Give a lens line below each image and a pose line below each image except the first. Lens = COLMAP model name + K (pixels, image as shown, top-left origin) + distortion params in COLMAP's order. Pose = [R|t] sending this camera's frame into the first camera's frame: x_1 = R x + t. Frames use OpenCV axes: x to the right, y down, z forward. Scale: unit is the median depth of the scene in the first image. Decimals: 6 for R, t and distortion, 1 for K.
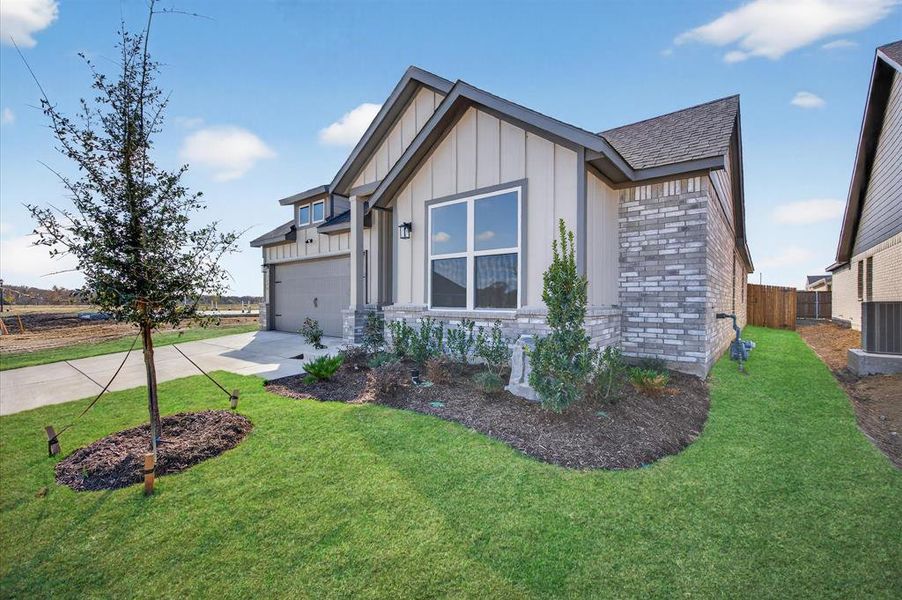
lens RADIAL K [[376.5, 0, 451.0], [0, 376.5, 300.0], [0, 0, 1]] dist [0.001671, -0.000539]
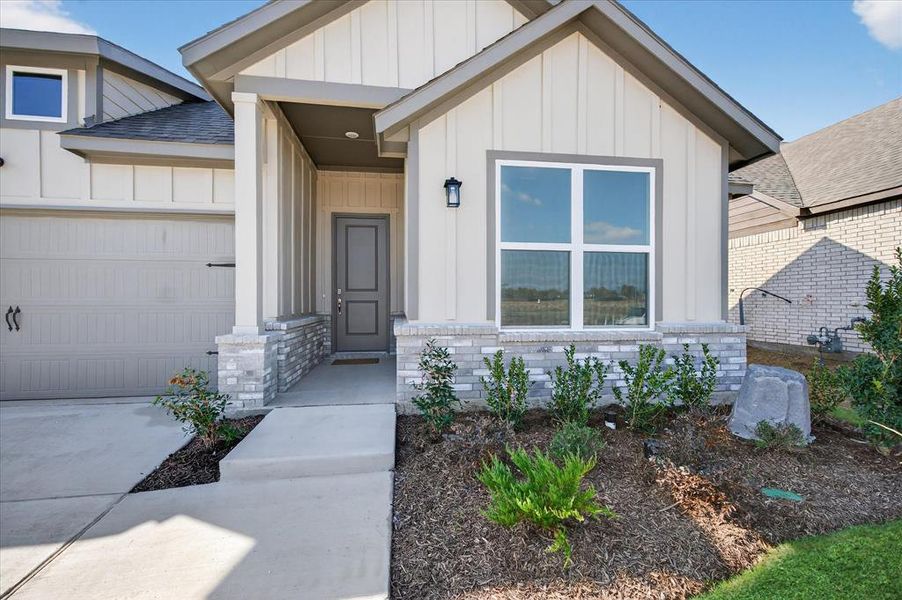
lens RADIAL K [[407.9, 0, 450.6], [0, 407.9, 303.6], [0, 0, 1]] dist [-0.000511, -0.000298]
pose [[0.687316, -0.004640, 0.726344, -0.614019], [-0.002622, 0.999957, 0.008869, -0.024546], [-0.726354, -0.008000, 0.687274, 0.623078]]
